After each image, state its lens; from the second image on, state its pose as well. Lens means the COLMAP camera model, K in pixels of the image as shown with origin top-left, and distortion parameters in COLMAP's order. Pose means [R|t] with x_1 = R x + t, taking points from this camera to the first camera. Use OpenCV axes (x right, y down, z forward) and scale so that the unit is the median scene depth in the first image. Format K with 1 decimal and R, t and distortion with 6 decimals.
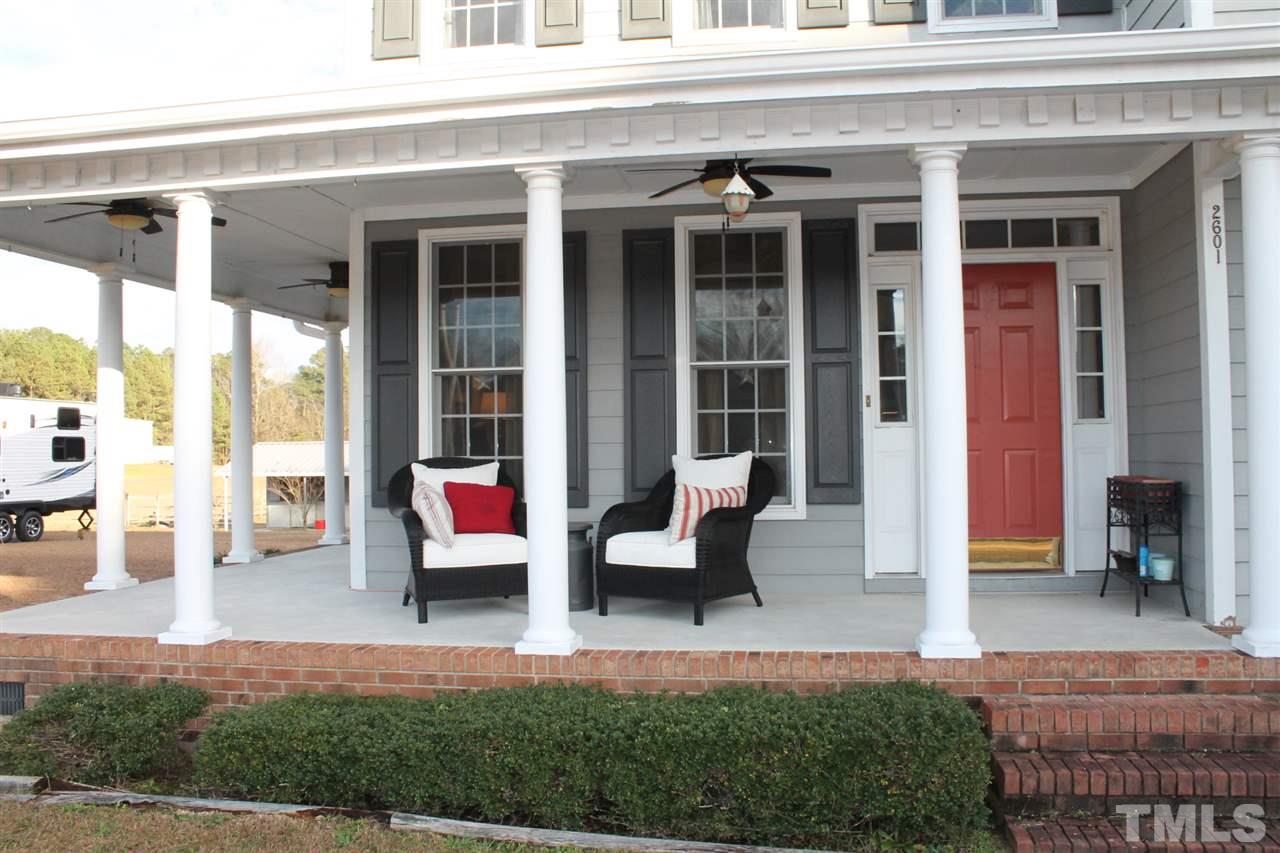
lens RADIAL K [[1067.4, 0, 640.0], [0, 1067.4, 426.5], [0, 0, 1]] dist [-0.164141, 0.133874]
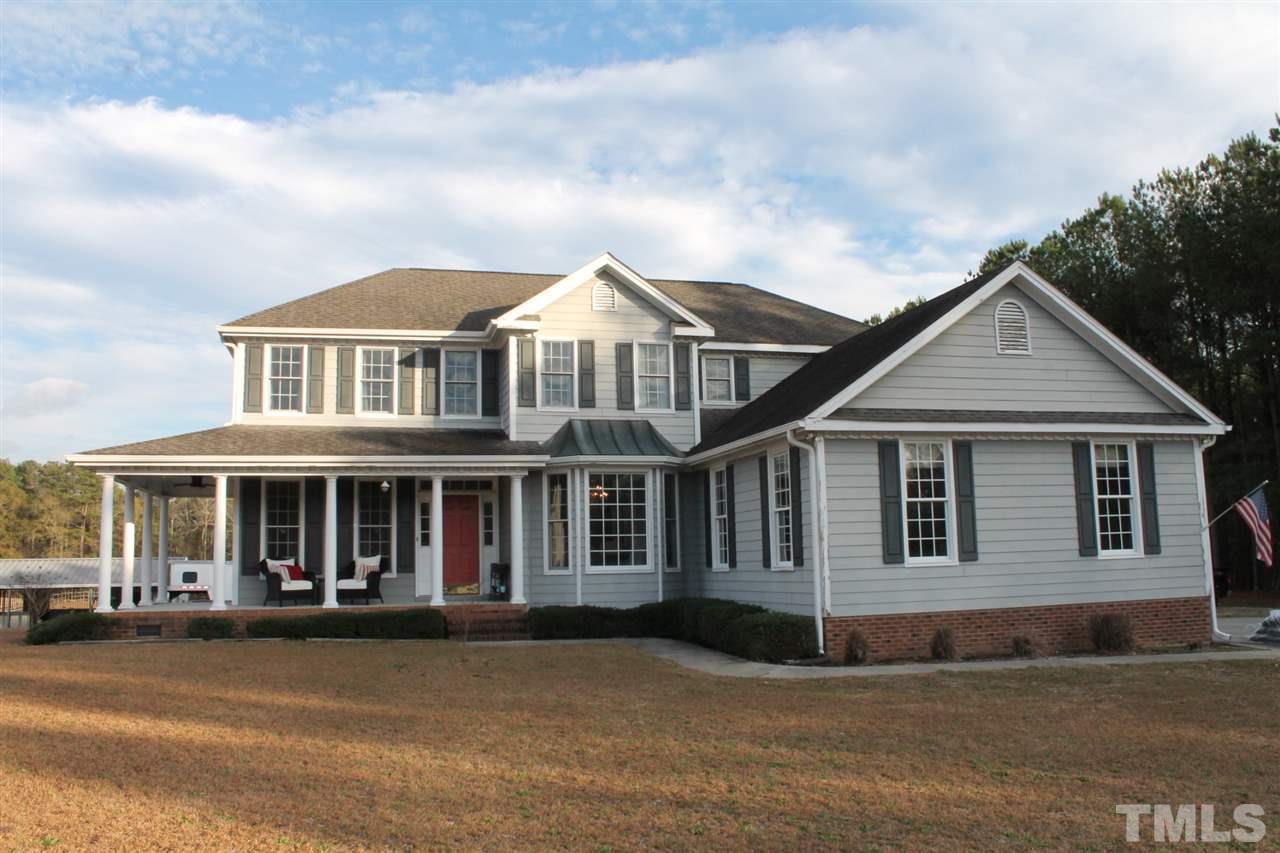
lens RADIAL K [[1067.4, 0, 640.0], [0, 1067.4, 426.5], [0, 0, 1]] dist [-0.164141, 0.133874]
pose [[0.912648, 0.044830, 0.406281, -0.473295], [0.001868, 0.993500, -0.113820, 0.002146], [-0.408742, 0.104636, 0.906632, -2.162439]]
